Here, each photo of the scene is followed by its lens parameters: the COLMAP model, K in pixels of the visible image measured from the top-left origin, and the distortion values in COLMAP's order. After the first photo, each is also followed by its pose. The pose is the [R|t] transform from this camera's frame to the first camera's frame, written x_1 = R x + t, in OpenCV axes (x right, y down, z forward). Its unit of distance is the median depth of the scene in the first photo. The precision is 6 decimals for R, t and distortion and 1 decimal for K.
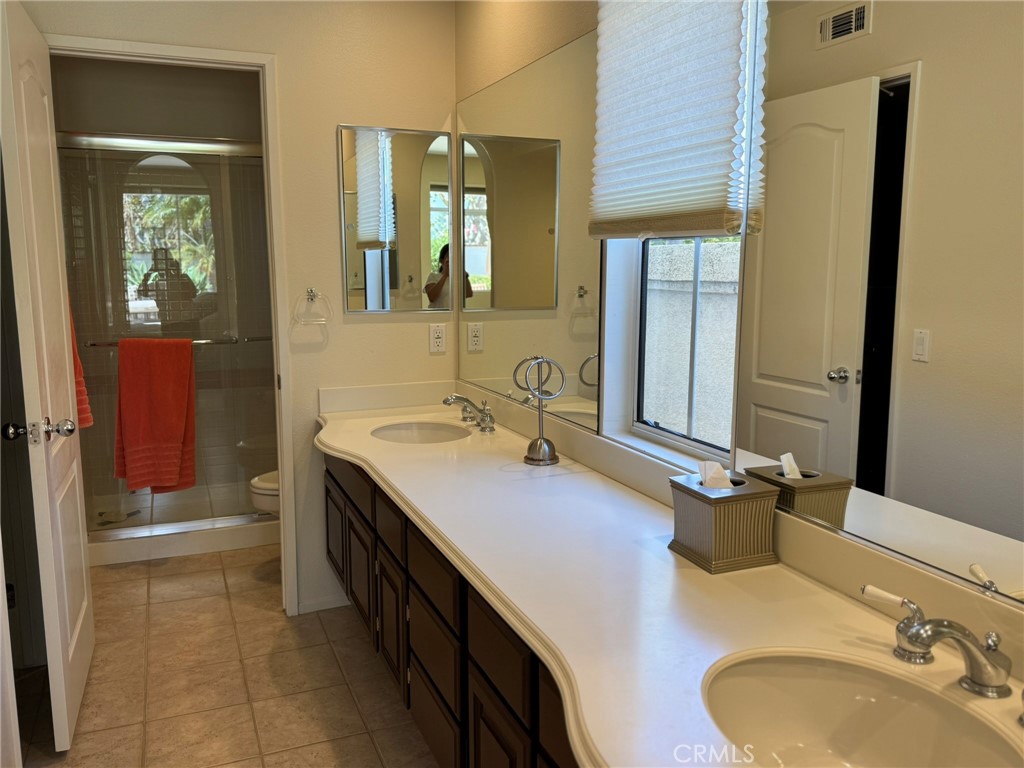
lens RADIAL K [[817.4, 0, 509.9], [0, 817.4, 387.2], [0, 0, 1]] dist [0.099256, -0.179973]
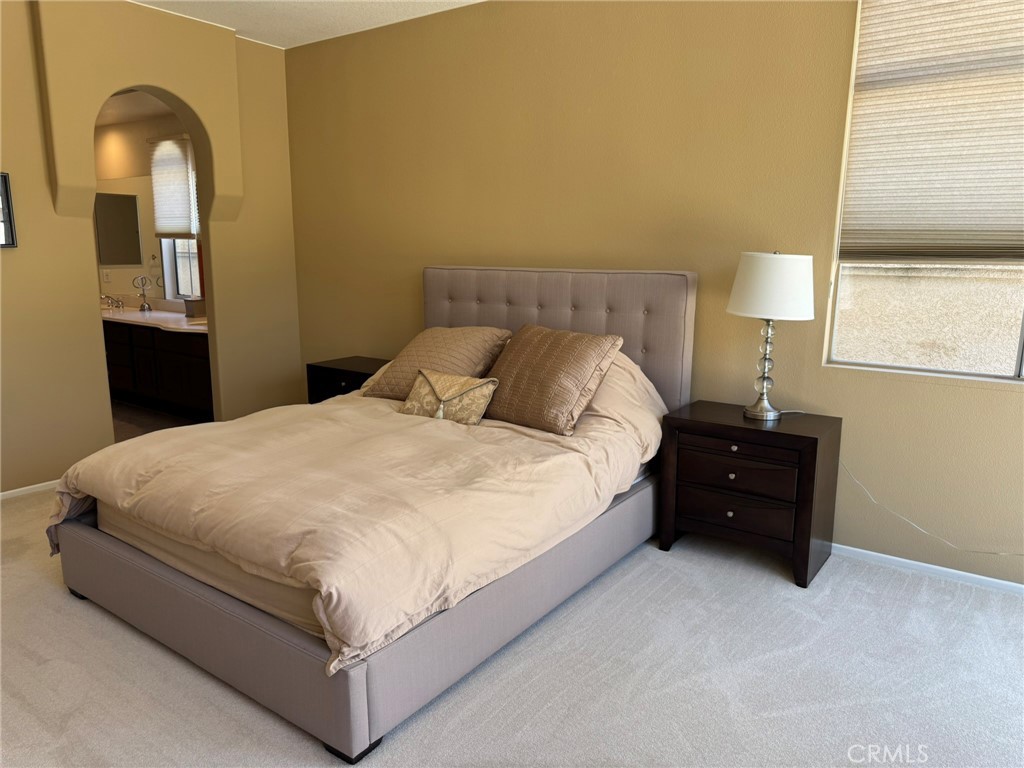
lens RADIAL K [[727.0, 0, 511.0], [0, 727.0, 378.9], [0, 0, 1]] dist [0.100224, -0.148465]
pose [[0.857930, -0.091391, 0.505574, -0.181869], [0.076208, 0.995803, 0.050689, 0.269576], [-0.508084, -0.004959, 0.861293, -1.809034]]
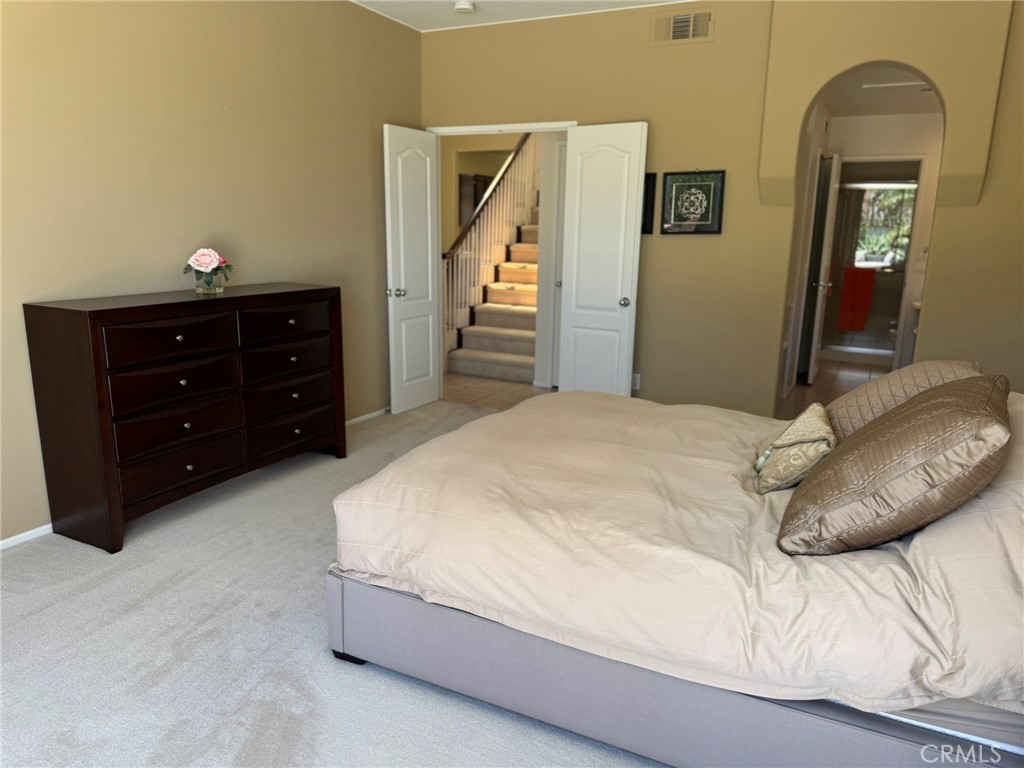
lens RADIAL K [[717.5, 0, 516.9], [0, 717.5, 377.2], [0, 0, 1]] dist [0.080334, -0.134044]
pose [[0.645396, 0.163669, -0.746107, 0.731511], [-0.129911, 0.986064, 0.103932, 0.228577], [0.752720, 0.029851, 0.657664, -1.526413]]
